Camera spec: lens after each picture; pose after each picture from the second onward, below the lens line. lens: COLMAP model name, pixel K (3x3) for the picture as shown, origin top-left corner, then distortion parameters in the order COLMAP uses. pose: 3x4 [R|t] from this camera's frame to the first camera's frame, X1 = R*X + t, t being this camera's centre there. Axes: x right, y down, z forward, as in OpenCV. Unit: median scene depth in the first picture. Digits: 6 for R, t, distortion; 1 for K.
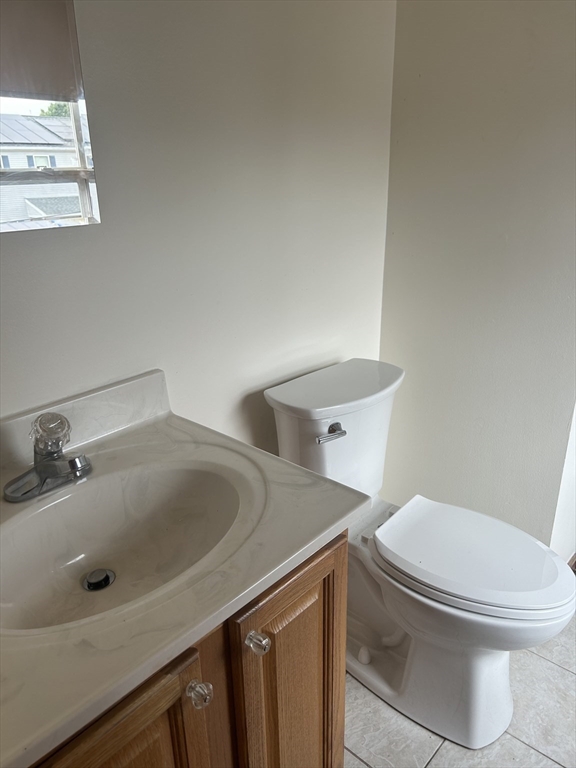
lens RADIAL K [[576.2, 0, 287.8], [0, 576.2, 386.0], [0, 0, 1]] dist [0.045690, -0.052466]
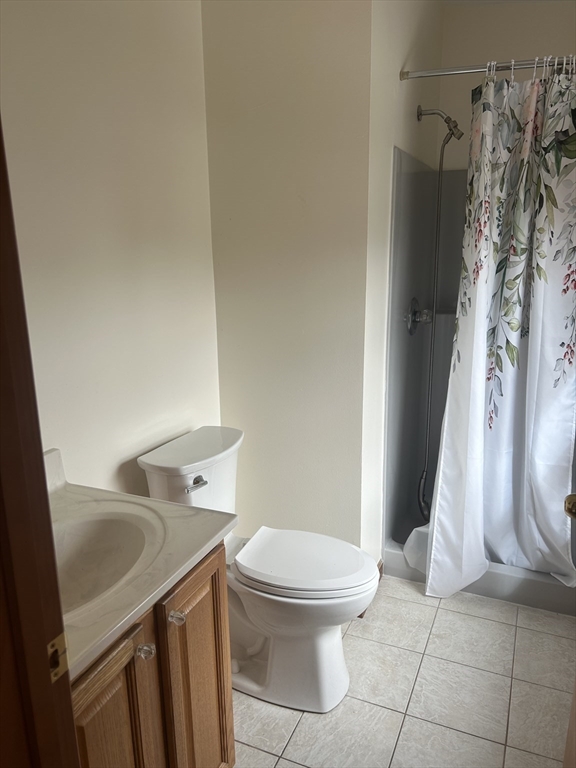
lens RADIAL K [[576.2, 0, 288.6], [0, 576.2, 385.3], [0, 0, 1]] dist [0.045690, -0.052466]
pose [[0.947937, -0.074768, 0.309556, -0.111724], [0.114047, 0.987280, -0.110781, 0.029743], [-0.297335, 0.140317, 0.944406, -0.324502]]
